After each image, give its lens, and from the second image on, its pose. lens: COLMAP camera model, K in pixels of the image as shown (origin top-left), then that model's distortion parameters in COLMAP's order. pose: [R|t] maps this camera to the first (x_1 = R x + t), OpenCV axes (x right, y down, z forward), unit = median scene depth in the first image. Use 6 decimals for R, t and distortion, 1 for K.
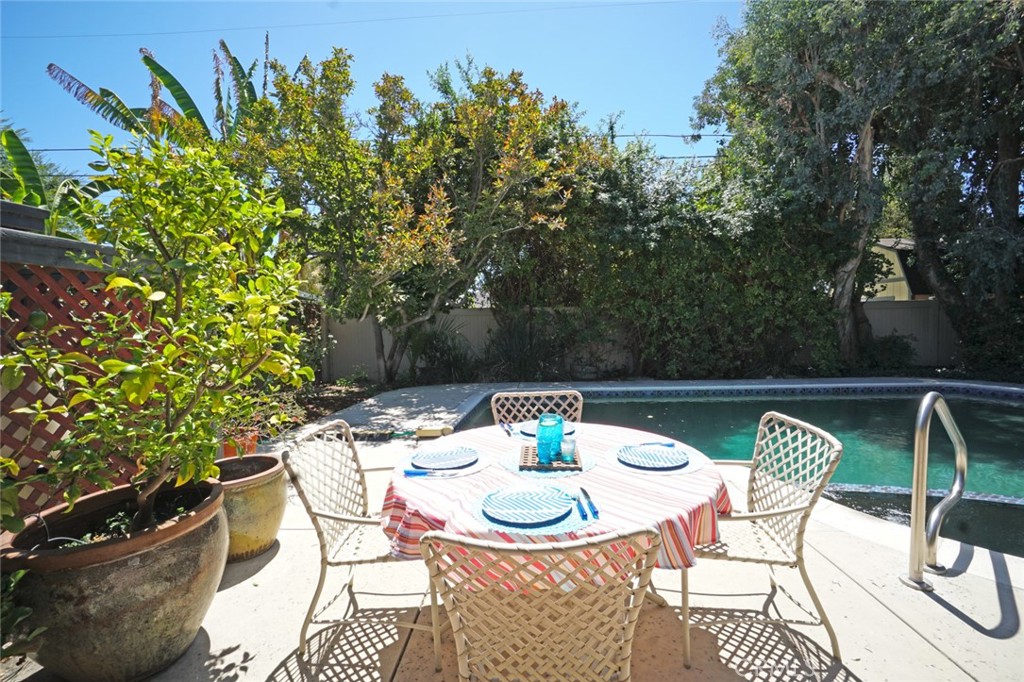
lens RADIAL K [[461.6, 0, 511.5], [0, 461.6, 336.2], [0, 0, 1]] dist [-0.043241, 0.012245]
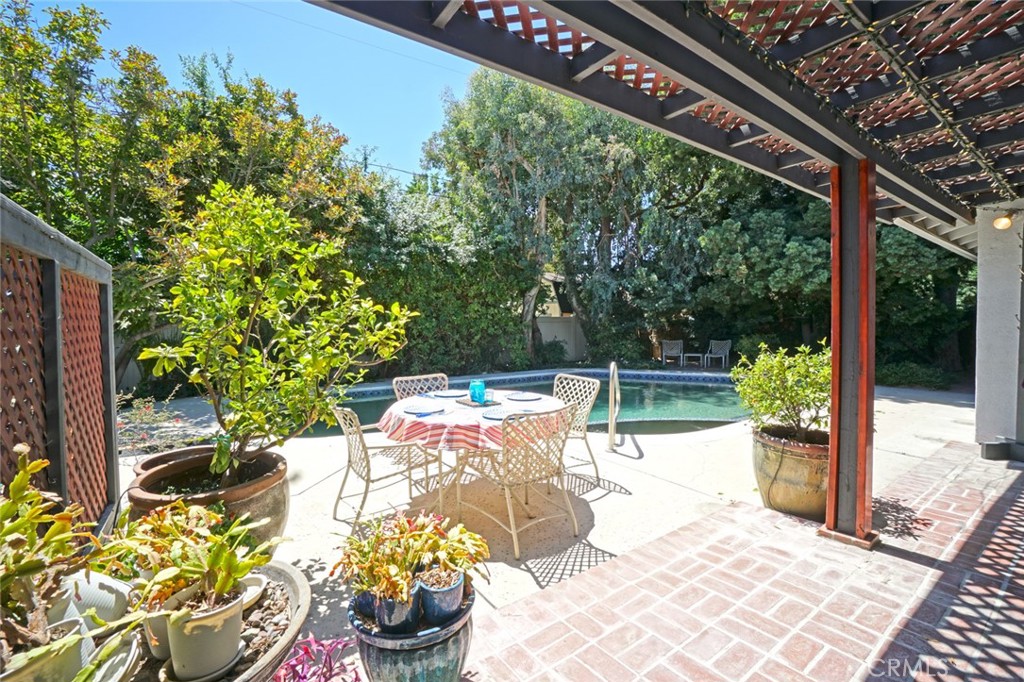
lens RADIAL K [[461.6, 0, 512.5], [0, 461.6, 339.5], [0, 0, 1]] dist [-0.043241, 0.012245]
pose [[0.790187, -0.005962, 0.612836, -0.198588], [0.014405, 0.999857, -0.008846, 0.006942], [-0.612696, 0.015818, 0.790160, -0.113140]]
